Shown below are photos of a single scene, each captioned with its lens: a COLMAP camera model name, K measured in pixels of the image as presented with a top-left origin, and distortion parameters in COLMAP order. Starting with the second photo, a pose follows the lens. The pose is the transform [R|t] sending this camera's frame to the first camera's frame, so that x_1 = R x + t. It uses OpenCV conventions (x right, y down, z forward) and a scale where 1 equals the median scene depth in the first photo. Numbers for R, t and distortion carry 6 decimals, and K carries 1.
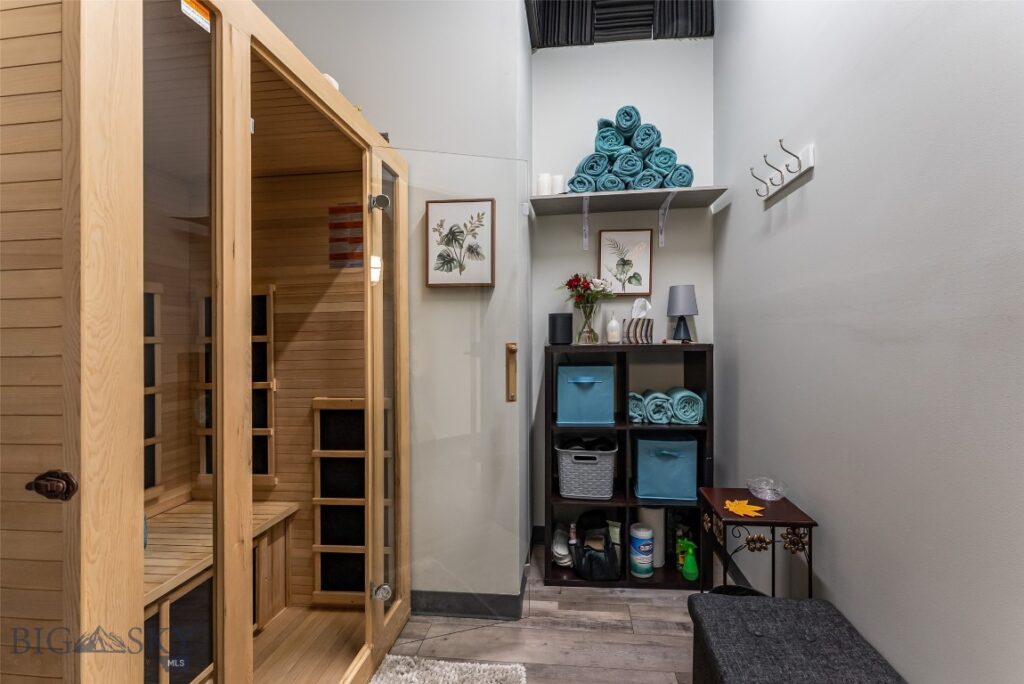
lens RADIAL K [[420.9, 0, 511.2], [0, 420.9, 343.2], [0, 0, 1]] dist [0.001882, -0.000017]
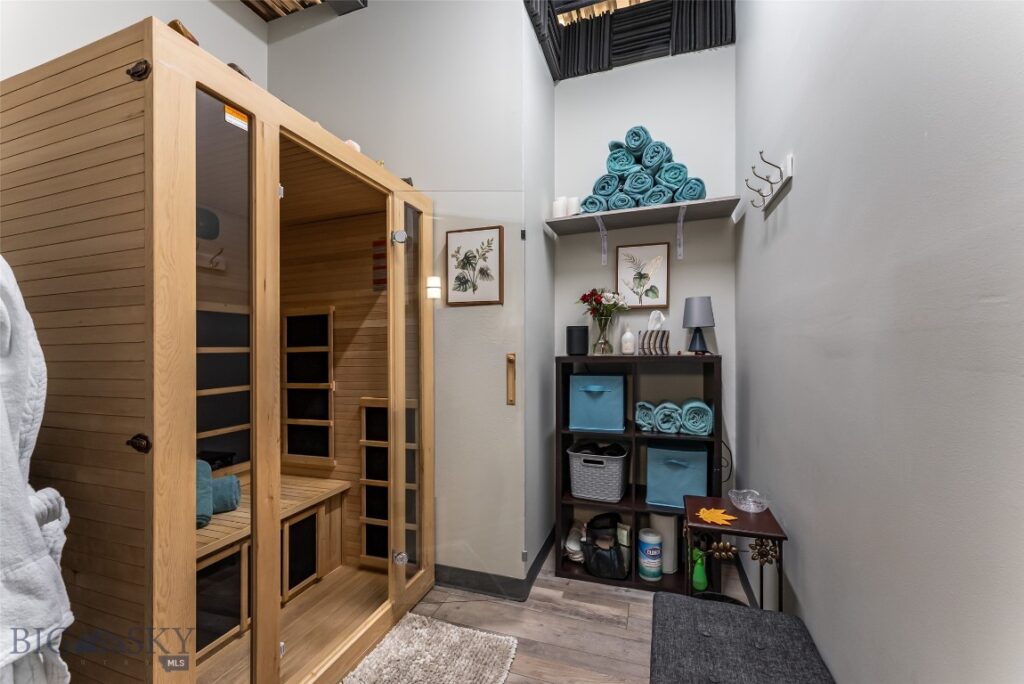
lens RADIAL K [[420.9, 0, 530.6], [0, 420.9, 354.1], [0, 0, 1]] dist [0.001882, -0.000017]
pose [[0.973748, 0.005938, -0.227551, 0.289556], [-0.005328, 0.999980, 0.003294, -0.002685], [0.227566, -0.001995, 0.973761, -0.082226]]
